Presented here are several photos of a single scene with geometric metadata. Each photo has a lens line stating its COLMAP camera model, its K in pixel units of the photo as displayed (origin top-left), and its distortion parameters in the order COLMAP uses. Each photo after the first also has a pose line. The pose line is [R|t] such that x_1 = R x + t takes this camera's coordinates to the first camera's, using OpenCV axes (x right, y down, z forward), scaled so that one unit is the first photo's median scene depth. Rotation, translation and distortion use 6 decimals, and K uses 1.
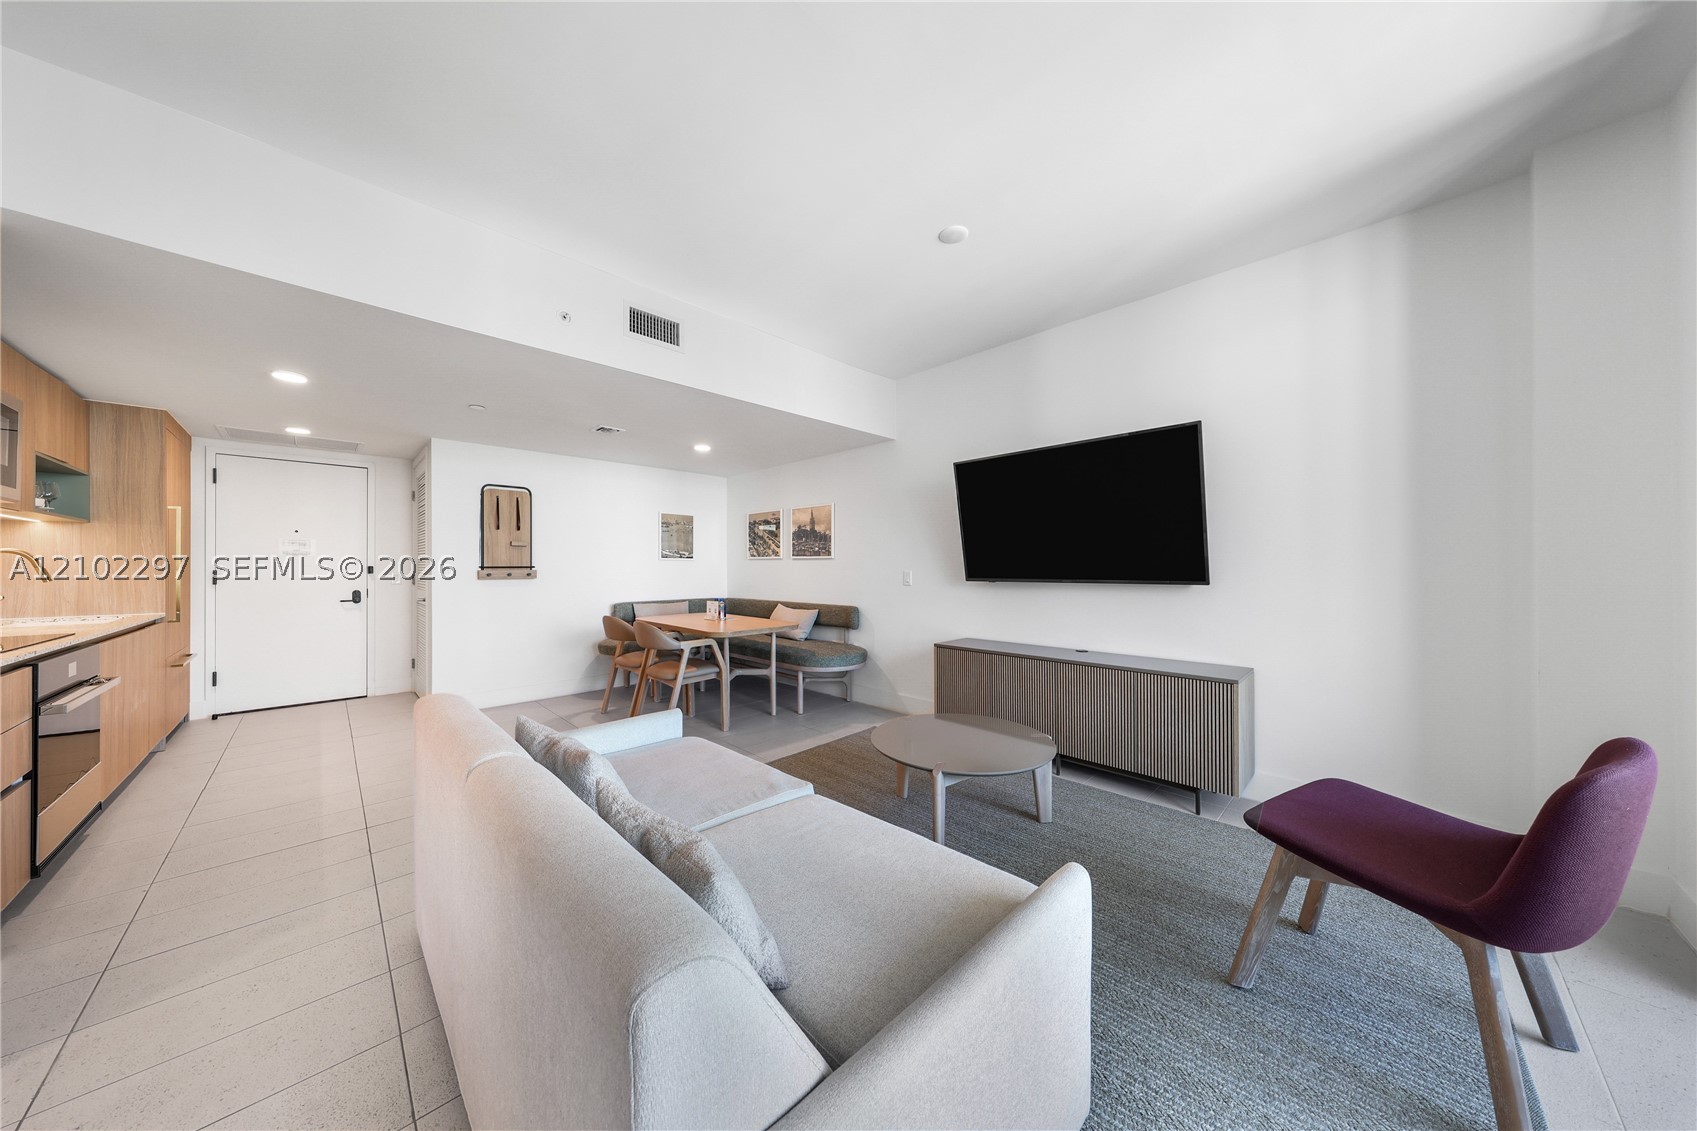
lens RADIAL K [[522.6, 0, 854.3], [0, 522.6, 568.5], [0, 0, 1]] dist [0.000909, -0.000009]
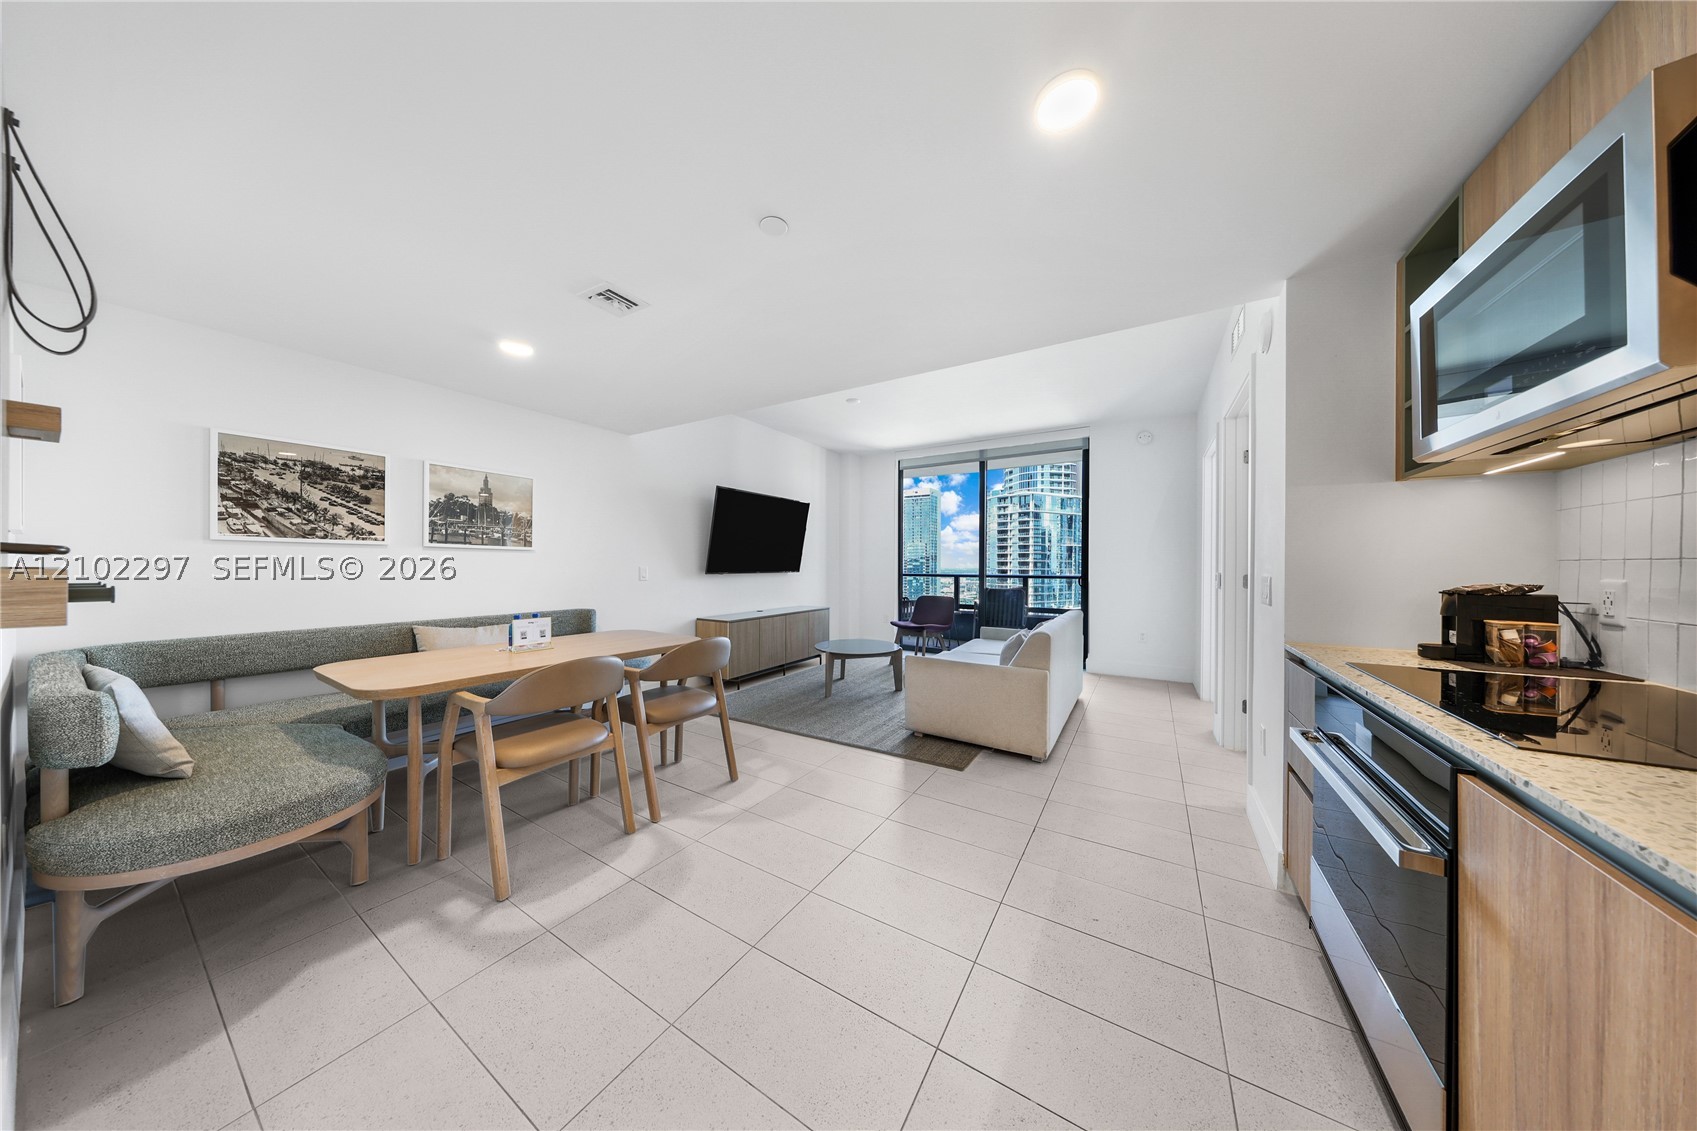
lens RADIAL K [[486.9, 0, 845.7], [0, 486.9, 570.9], [0, 0, 1]] dist [-0.000804, -0.000089]
pose [[-0.235229, -0.012953, 0.971854, -0.766878], [-0.002066, 0.999916, 0.012827, 0.000170], [-0.971938, 0.001010, -0.235236, 0.674823]]
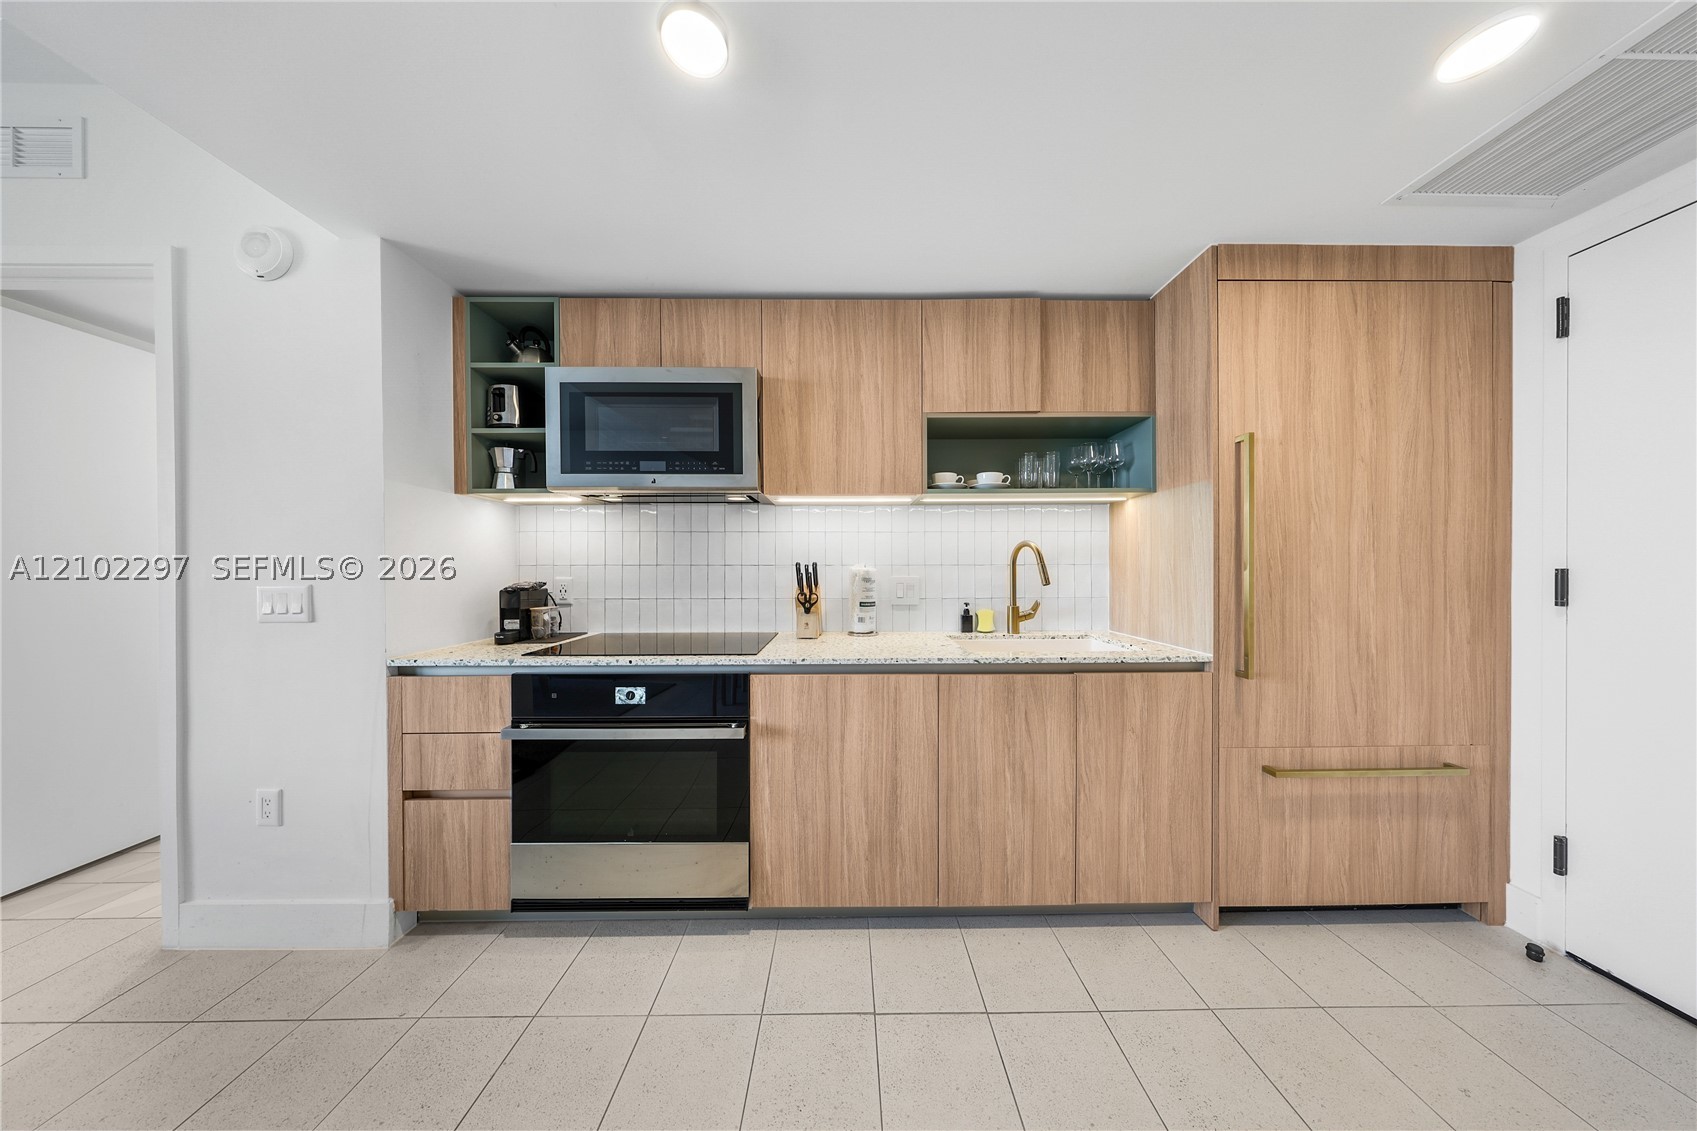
lens RADIAL K [[486.9, 0, 849.7], [0, 486.9, 566.9], [0, 0, 1]] dist [-0.000804, -0.000089]
pose [[-0.696987, 0.003430, -0.717076, -0.484710], [0.002245, 0.999994, 0.002601, -0.001996], [0.717080, 0.000203, -0.696991, 0.702096]]
